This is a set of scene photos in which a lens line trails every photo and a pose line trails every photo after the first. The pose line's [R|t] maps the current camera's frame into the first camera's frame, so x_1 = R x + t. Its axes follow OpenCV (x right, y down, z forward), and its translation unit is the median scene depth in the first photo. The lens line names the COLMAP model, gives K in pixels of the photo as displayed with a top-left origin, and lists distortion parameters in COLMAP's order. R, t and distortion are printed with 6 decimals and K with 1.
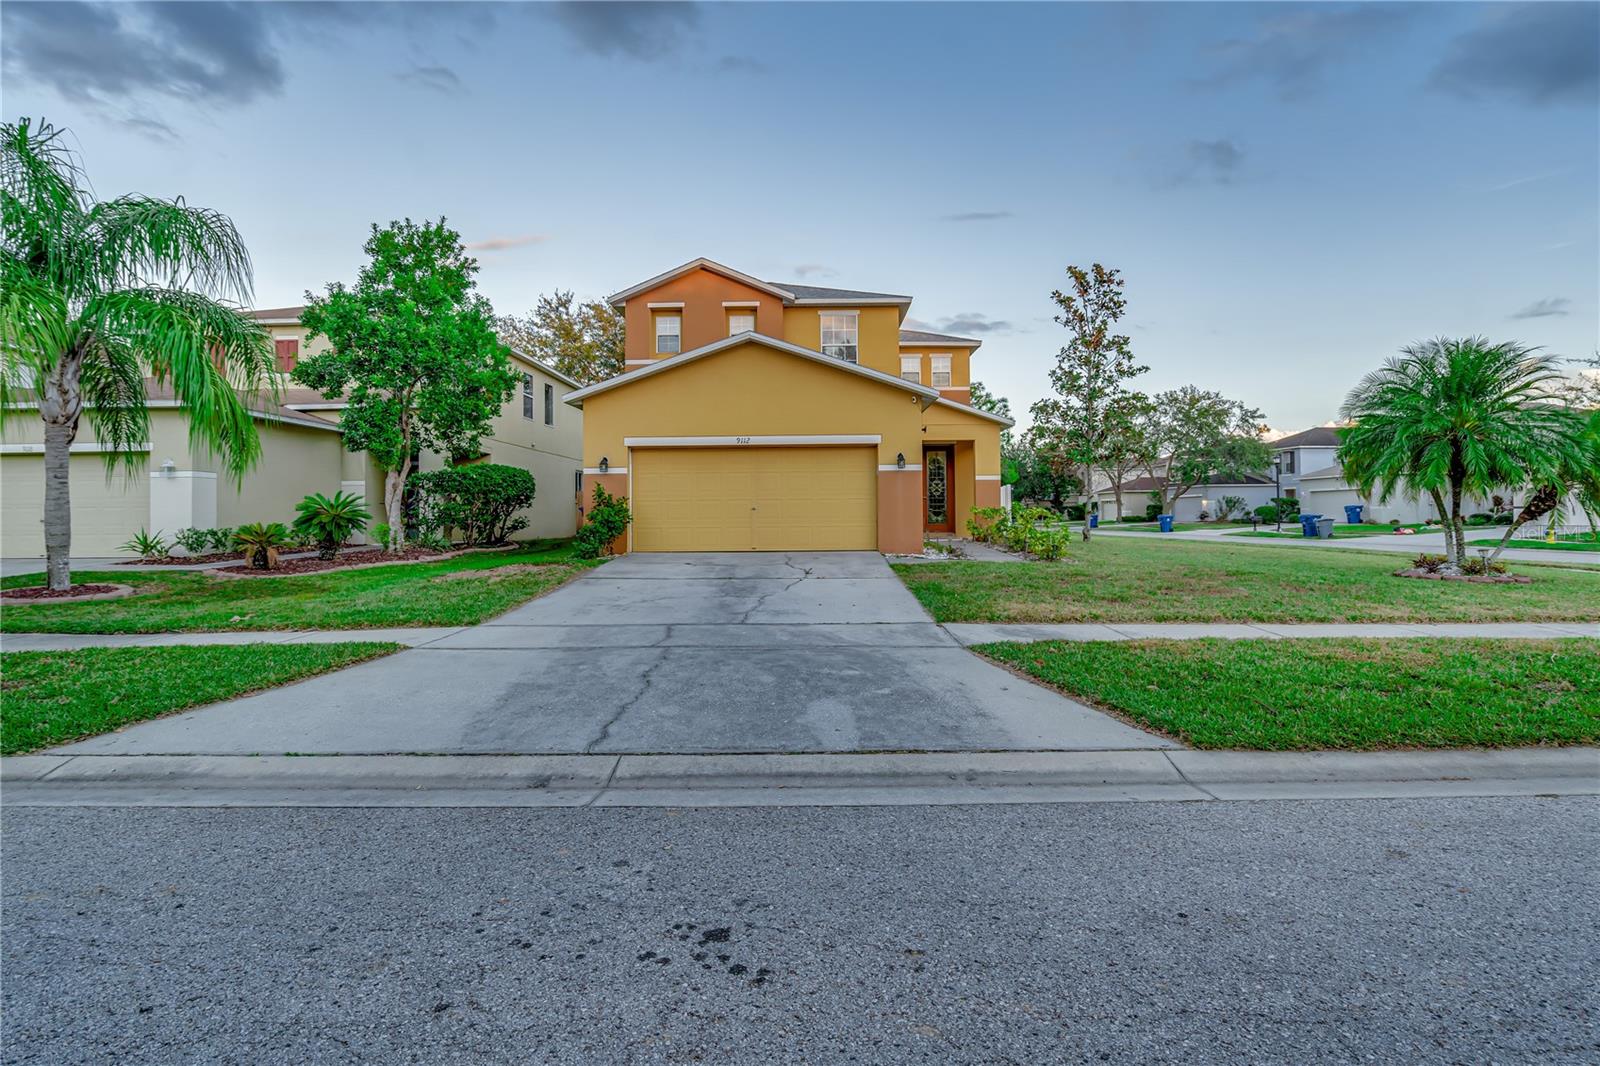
lens RADIAL K [[736.7, 0, 800.4], [0, 736.7, 539.5], [0, 0, 1]] dist [-0.024654, 0.004046]
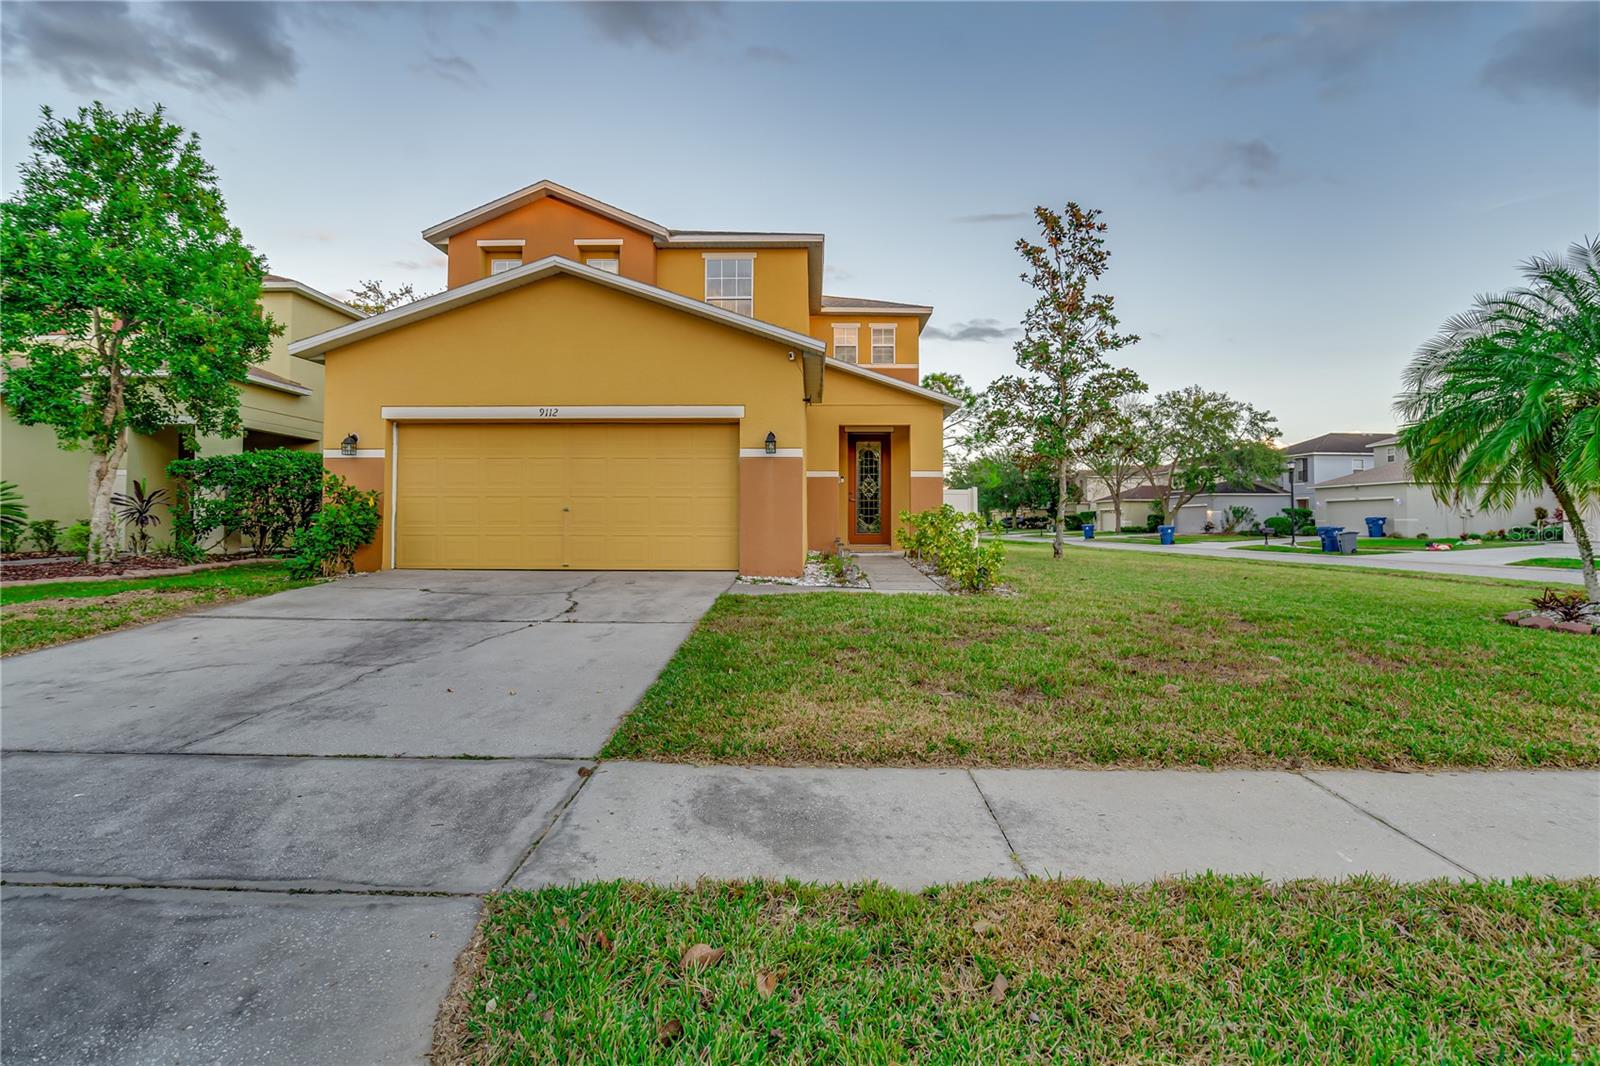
lens RADIAL K [[736.7, 0, 807.0], [0, 736.7, 536.1], [0, 0, 1]] dist [-0.024654, 0.004046]
pose [[0.999942, 0.010732, 0.001058, 0.120416], [-0.010715, 0.999836, -0.014585, -0.006243], [-0.001215, 0.014573, 0.999893, 0.215845]]
